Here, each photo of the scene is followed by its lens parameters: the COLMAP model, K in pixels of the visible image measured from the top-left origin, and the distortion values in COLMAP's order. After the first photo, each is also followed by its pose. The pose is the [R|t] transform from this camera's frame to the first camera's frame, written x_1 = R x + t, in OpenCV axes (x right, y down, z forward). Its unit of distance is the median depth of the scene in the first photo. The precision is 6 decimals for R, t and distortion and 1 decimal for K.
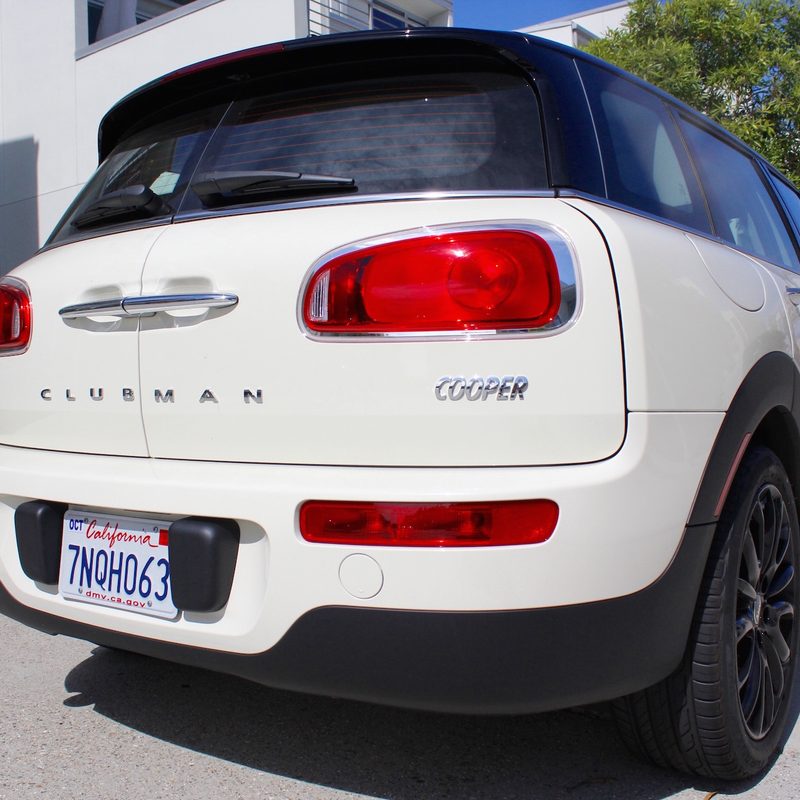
lens RADIAL K [[974.7, 0, 400.0], [0, 974.7, 400.0], [0, 0, 1]] dist [-0.106533, 0.016991]
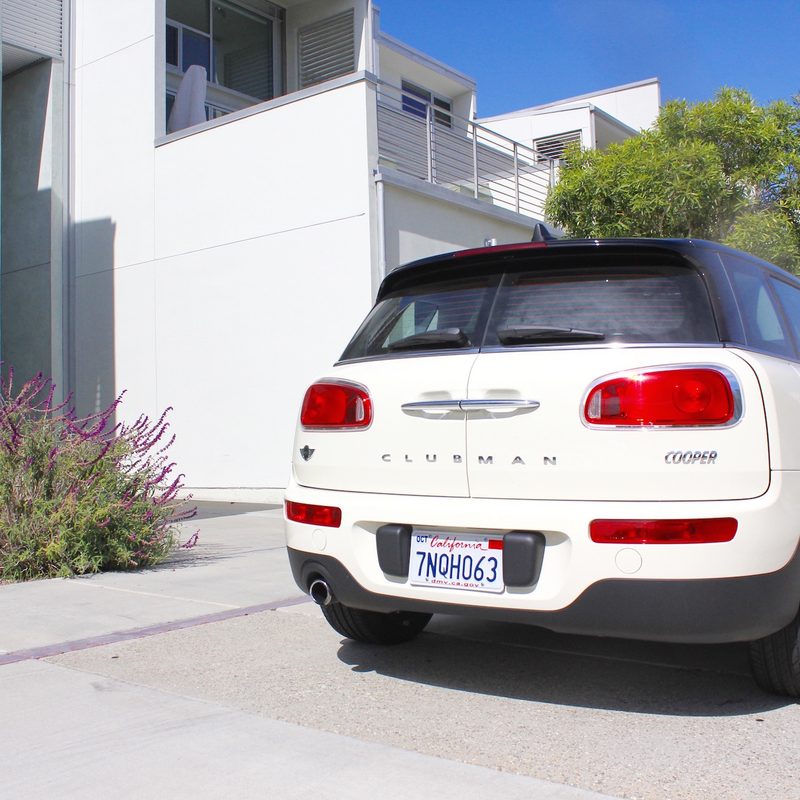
lens RADIAL K [[992.3, 0, 391.8], [0, 992.3, 392.4], [0, 0, 1]] dist [-0.188061, 0.220364]
pose [[0.999940, 0.010017, -0.004375, -0.397110], [-0.010291, 0.997643, -0.067848, -0.002837], [0.003685, 0.067889, 0.997686, -0.695672]]
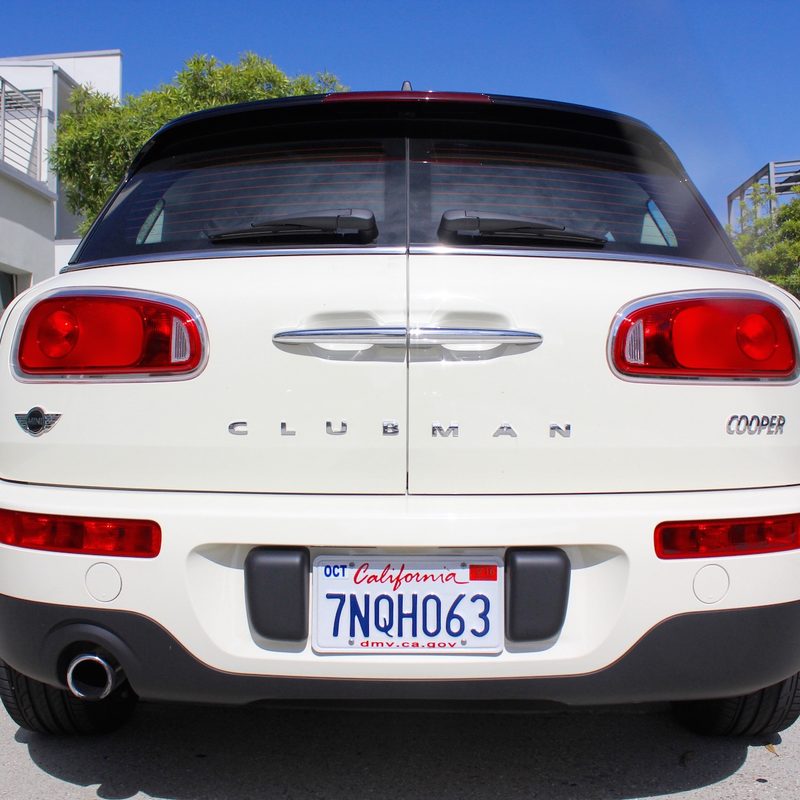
lens RADIAL K [[992.3, 0, 391.8], [0, 992.3, 392.4], [0, 0, 1]] dist [-0.188061, 0.220364]
pose [[0.829175, 0.034205, 0.557941, -0.847871], [0.001479, 0.997988, -0.063380, 0.021363], [-0.558987, 0.053378, 0.827457, 0.199099]]
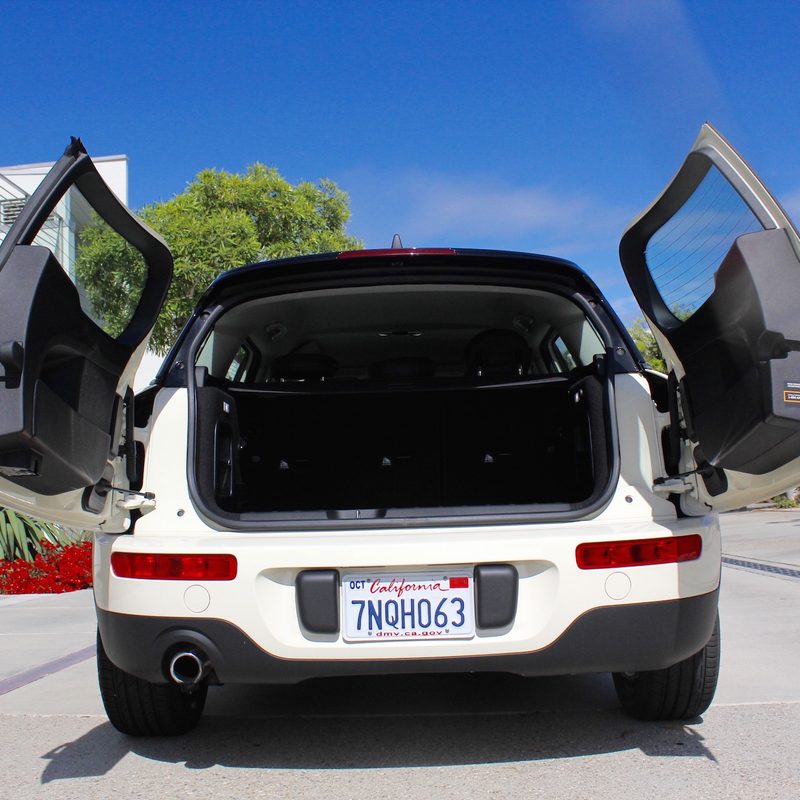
lens RADIAL K [[992.3, 0, 391.8], [0, 992.3, 392.4], [0, 0, 1]] dist [-0.188061, 0.220364]
pose [[0.832350, 0.053666, 0.551647, -1.098444], [0.034230, 0.988424, -0.147804, 0.072664], [-0.553193, 0.141907, 0.820878, -0.181761]]
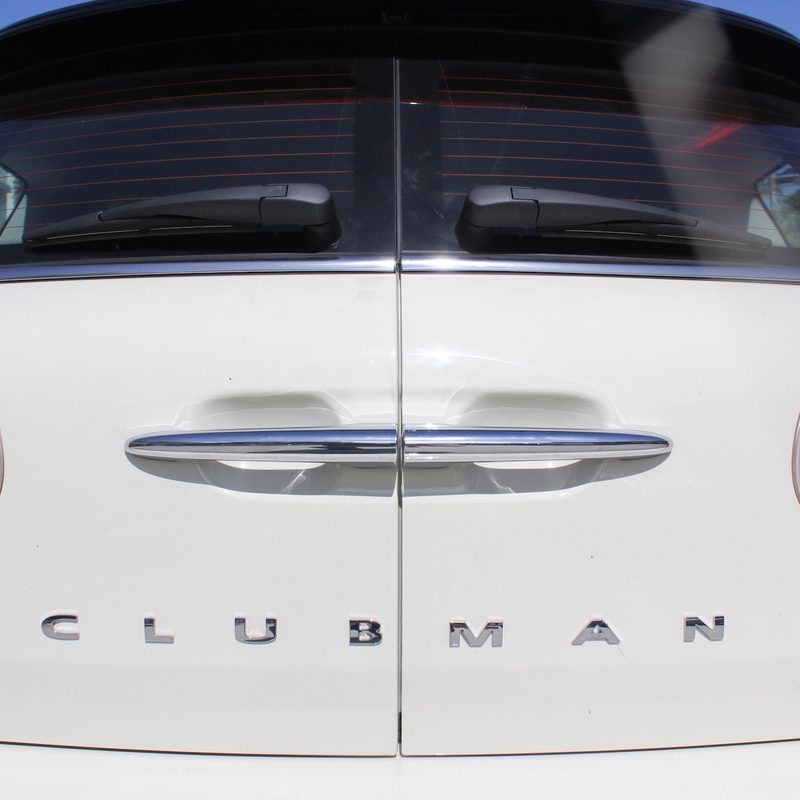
lens RADIAL K [[992.3, 0, 391.8], [0, 992.3, 392.4], [0, 0, 1]] dist [-0.188061, 0.220364]
pose [[0.820793, 0.026985, 0.570588, -0.559533], [0.006156, 0.998408, -0.056074, -0.097151], [-0.571192, 0.049538, 0.819320, 0.617642]]
